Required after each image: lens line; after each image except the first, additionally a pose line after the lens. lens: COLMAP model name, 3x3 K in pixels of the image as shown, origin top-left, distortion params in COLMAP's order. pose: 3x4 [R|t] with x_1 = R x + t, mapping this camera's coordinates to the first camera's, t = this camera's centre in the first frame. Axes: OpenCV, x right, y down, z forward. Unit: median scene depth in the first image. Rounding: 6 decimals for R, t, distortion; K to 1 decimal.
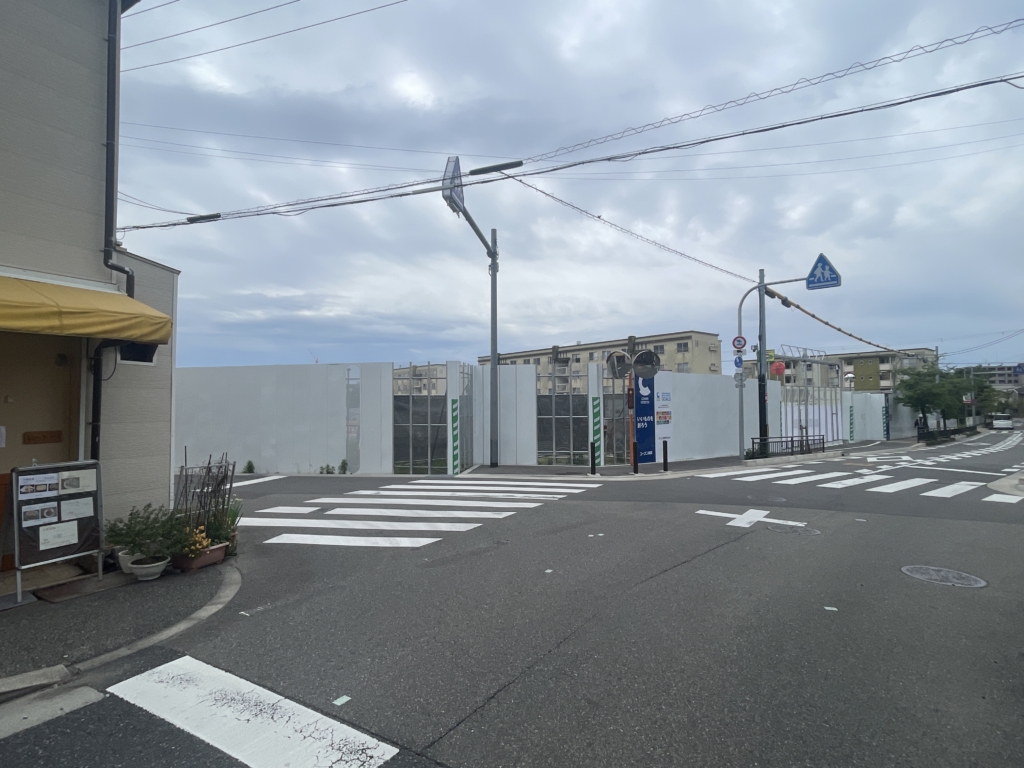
lens RADIAL K [[519.8, 0, 512.0], [0, 519.8, 384.0], [0, 0, 1]] dist [-0.000756, -0.000018]
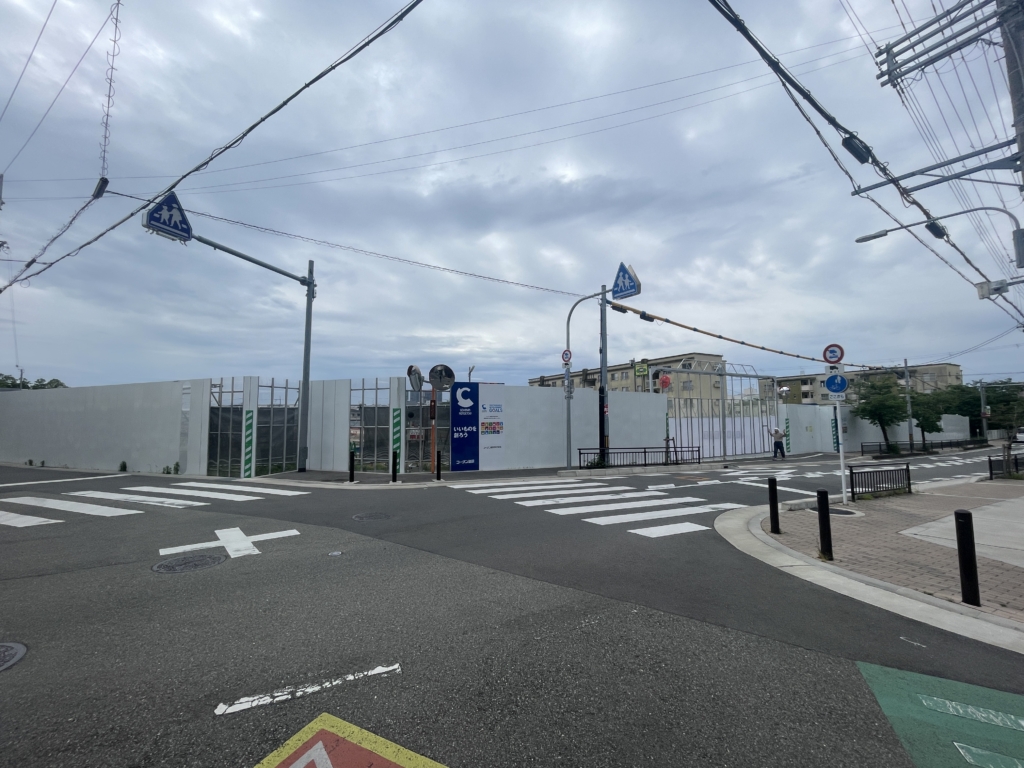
lens RADIAL K [[409.9, 0, 512.0], [0, 409.9, 384.0], [0, 0, 1]] dist [-0.001010, -0.000142]
pose [[0.981085, -0.015811, -0.192931, 0.507407], [0.007309, 0.998974, -0.044700, 0.013132], [0.193440, 0.042445, 0.980194, 0.190489]]
